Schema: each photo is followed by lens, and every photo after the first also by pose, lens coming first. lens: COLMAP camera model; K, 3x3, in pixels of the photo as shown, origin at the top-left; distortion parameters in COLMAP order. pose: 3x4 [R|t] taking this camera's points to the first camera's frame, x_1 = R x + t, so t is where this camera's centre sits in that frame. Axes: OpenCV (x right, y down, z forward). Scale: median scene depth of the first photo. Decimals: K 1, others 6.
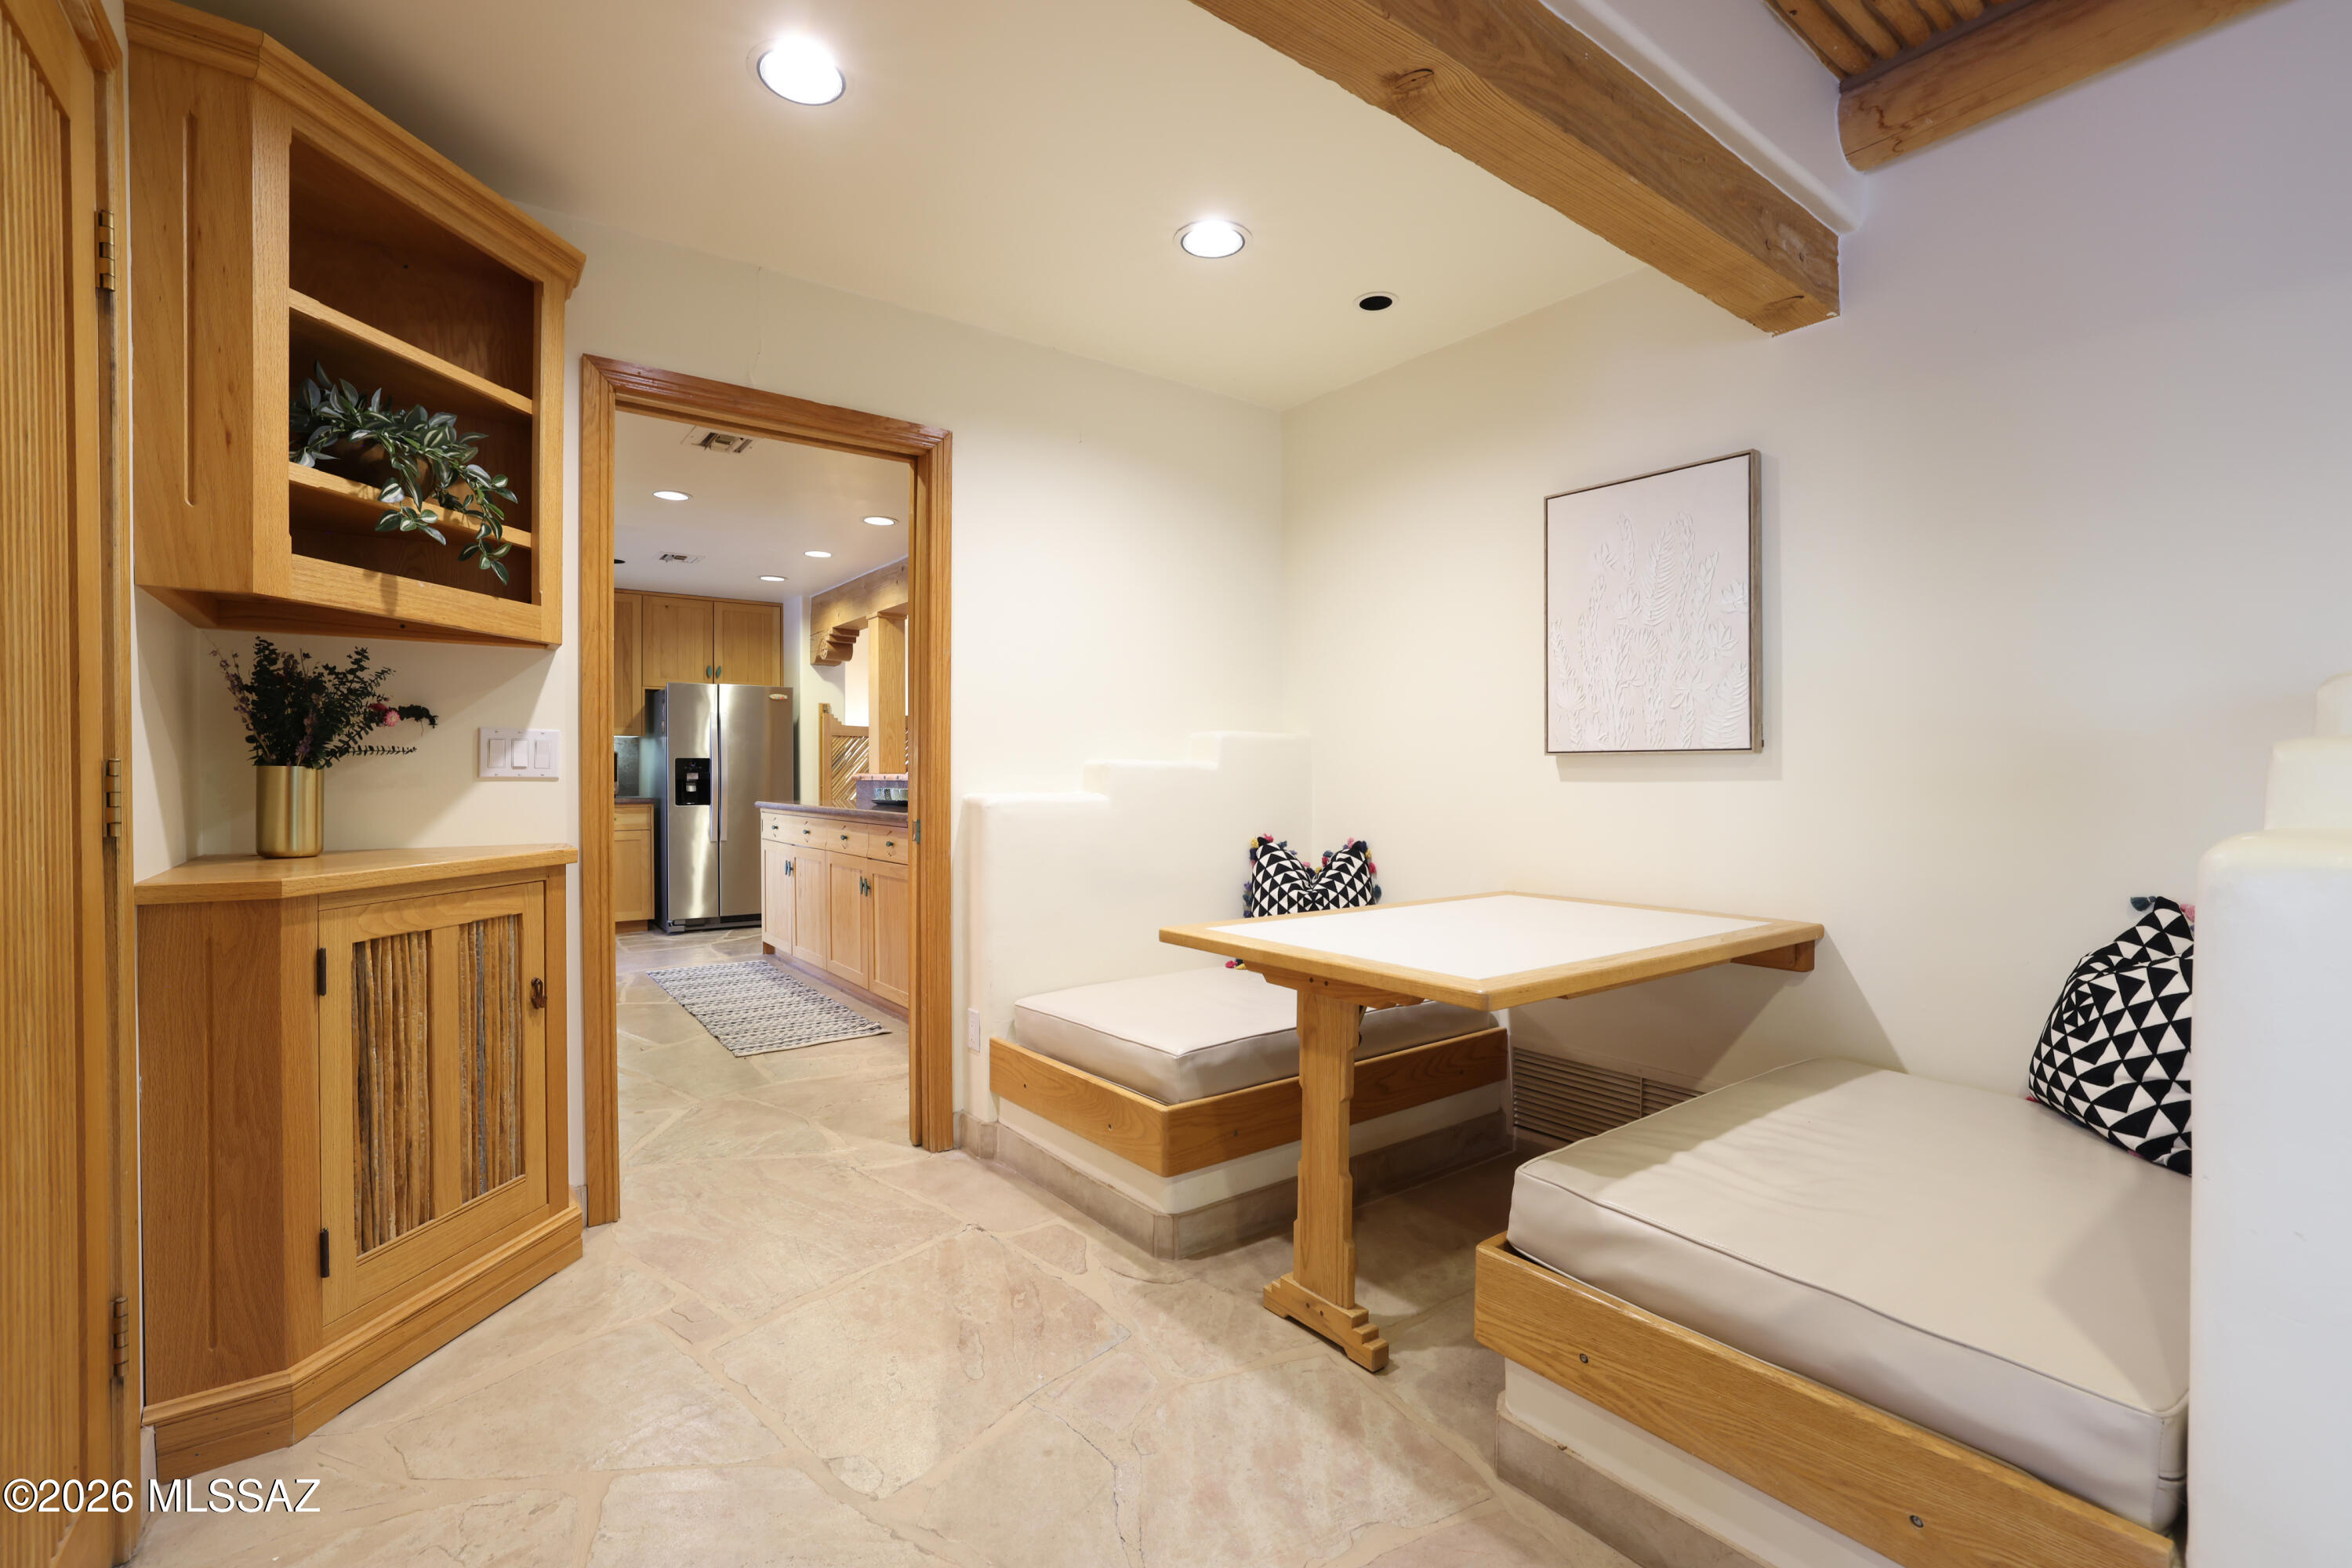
lens RADIAL K [[1088.6, 0, 1162.1], [0, 1088.6, 775.0], [0, 0, 1]] dist [-0.001312, 0.001583]
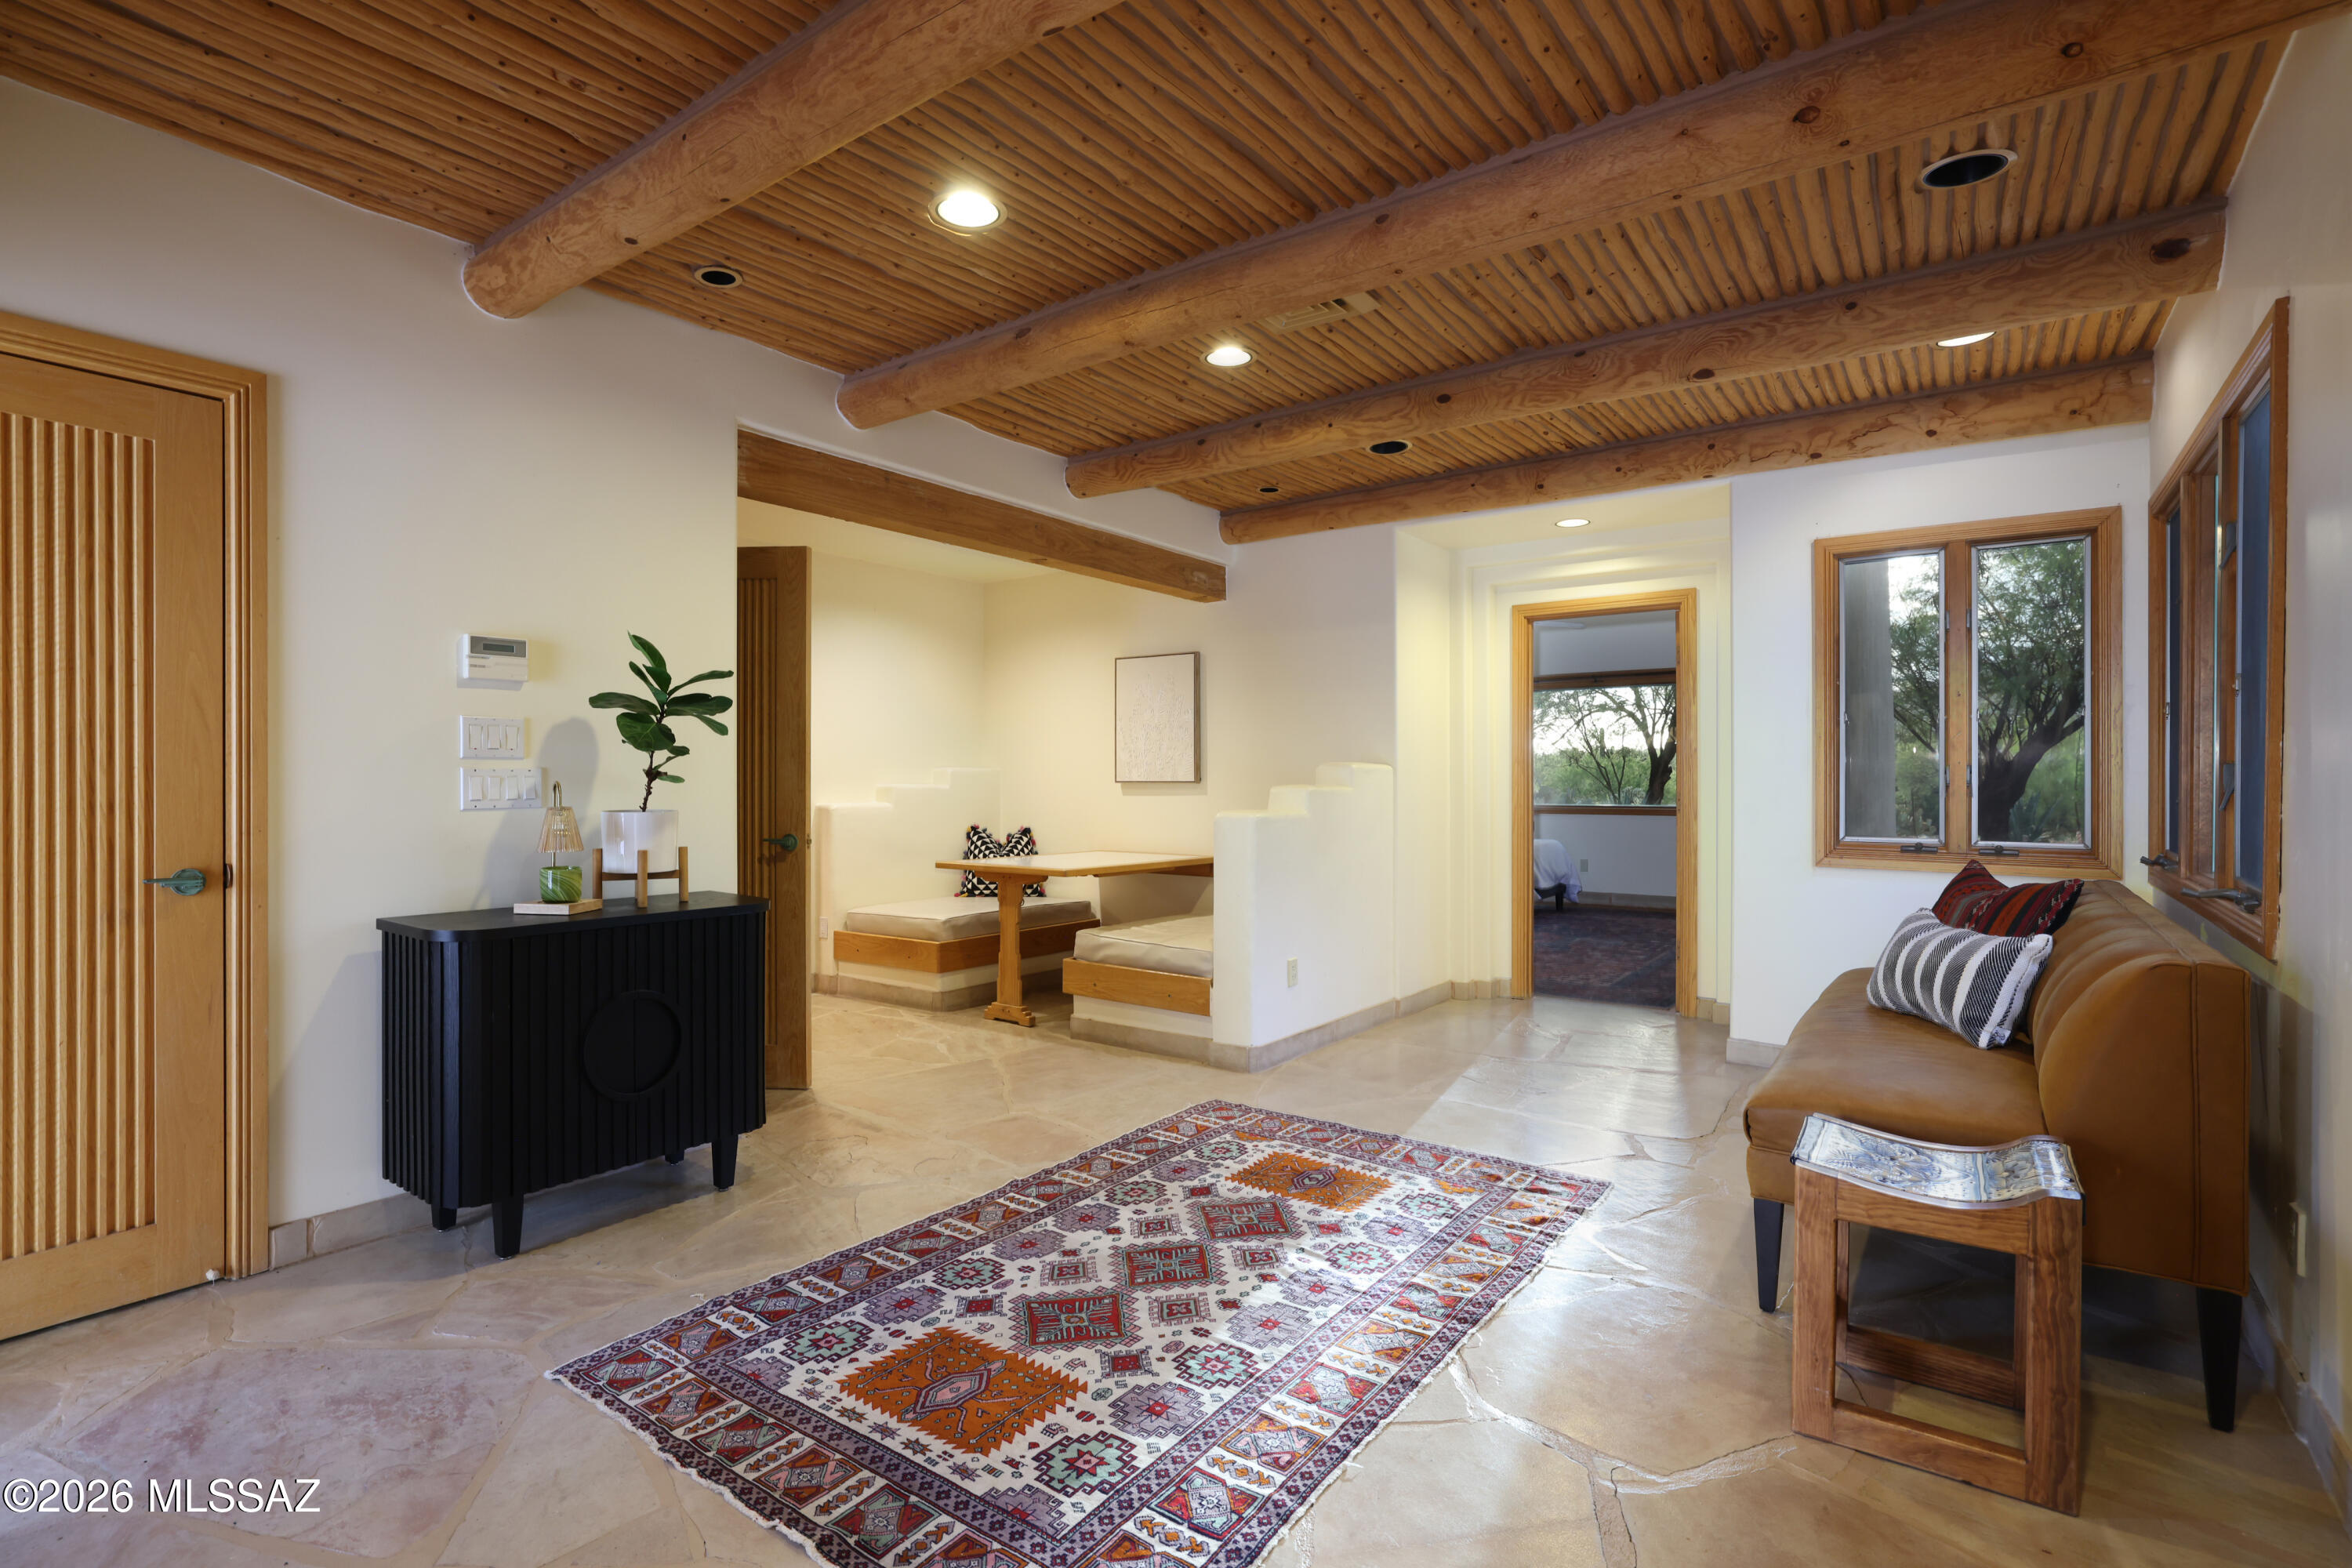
lens RADIAL K [[1151.8, 0, 1179.2], [0, 1151.8, 783.4], [0, 0, 1]] dist [-0.000357, -0.001142]
pose [[0.954443, 0.000736, 0.298392, -0.204317], [-0.000650, 1.000000, -0.000388, -0.018395], [-0.298392, 0.000176, 0.954443, -1.244367]]
